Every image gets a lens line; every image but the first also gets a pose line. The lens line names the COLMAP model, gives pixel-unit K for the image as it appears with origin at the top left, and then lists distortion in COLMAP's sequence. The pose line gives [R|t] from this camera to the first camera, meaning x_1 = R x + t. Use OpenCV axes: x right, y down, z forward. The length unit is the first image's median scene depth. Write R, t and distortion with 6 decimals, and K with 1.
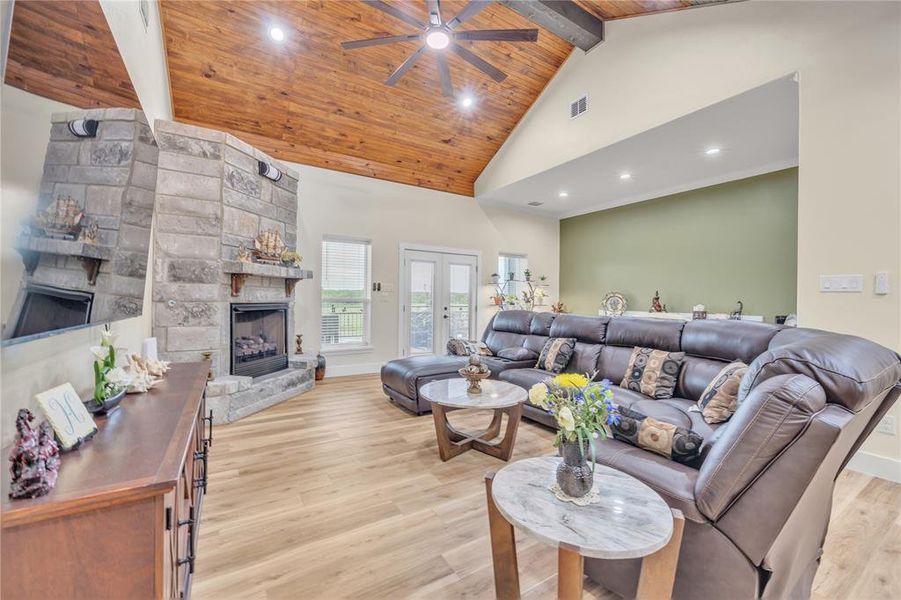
lens RADIAL K [[363.3, 0, 451.0], [0, 363.3, 297.1], [0, 0, 1]] dist [0.000011, 0.000059]
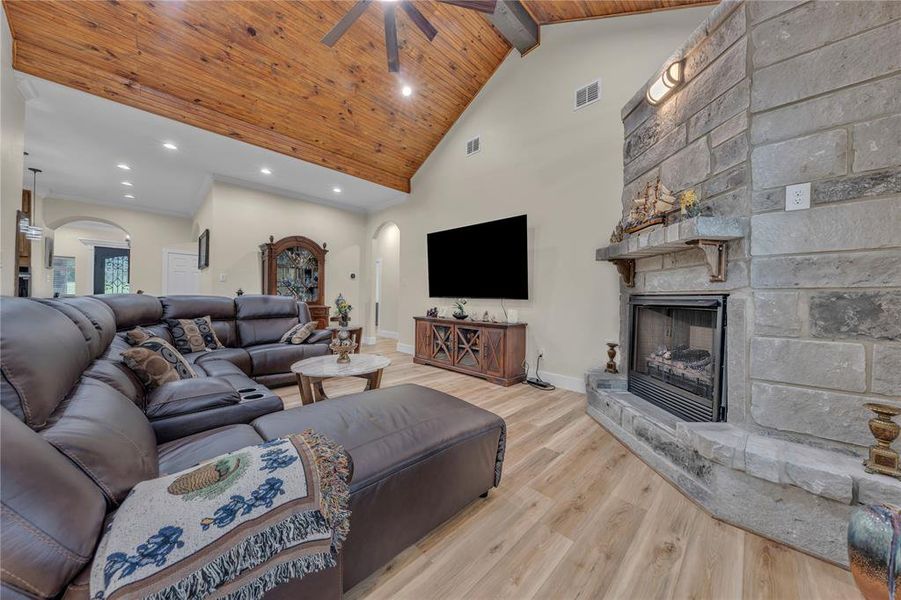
lens RADIAL K [[304.1, 0, 449.5], [0, 304.1, 298.0], [0, 0, 1]] dist [-0.001393, -0.000005]
pose [[-0.973811, -0.025862, -0.225884, -0.022778], [-0.025547, 0.999664, -0.004321, 0.026282], [0.225920, 0.001563, -0.974145, 1.110850]]
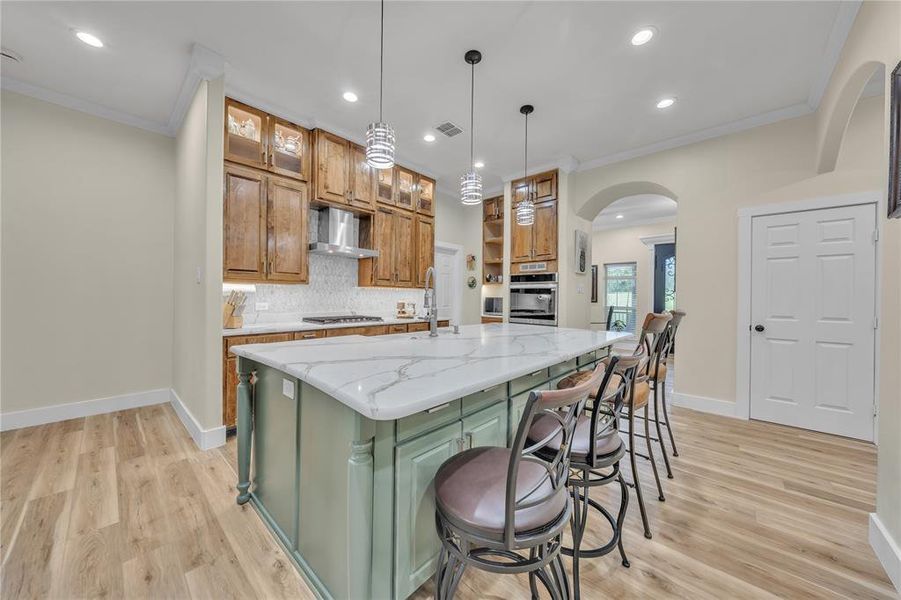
lens RADIAL K [[313.1, 0, 450.5], [0, 313.1, 300.0], [0, 0, 1]] dist [-0.000021, 0.000043]
pose [[-0.272253, -0.022741, 0.961957, 0.483864], [-0.017960, 0.999667, 0.018549, 0.006692], [-0.962058, -0.012227, -0.272571, 0.207996]]
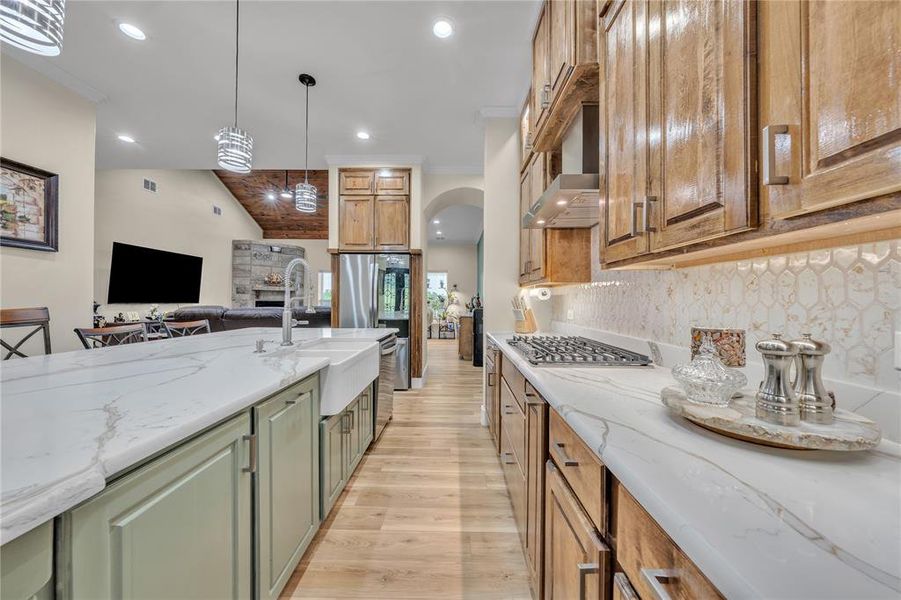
lens RADIAL K [[304.1, 0, 449.5], [0, 304.1, 298.0], [0, 0, 1]] dist [-0.001393, -0.000005]
pose [[0.840952, -0.009164, -0.541032, 1.286691], [0.003781, 0.999932, -0.011060, 0.016920], [0.541096, 0.007255, 0.840929, -0.092772]]
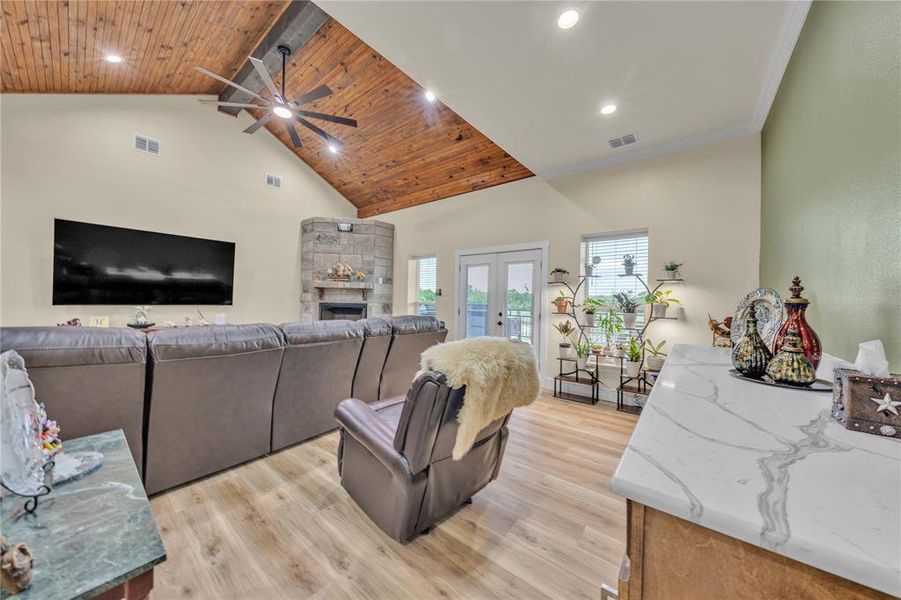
lens RADIAL K [[304.1, 0, 449.5], [0, 304.1, 298.0], [0, 0, 1]] dist [-0.001393, -0.000005]
pose [[0.332737, -0.008733, -0.942979, 0.792092], [-0.010788, 0.999856, -0.013067, 0.002707], [0.942958, 0.014521, 0.332595, 0.773702]]
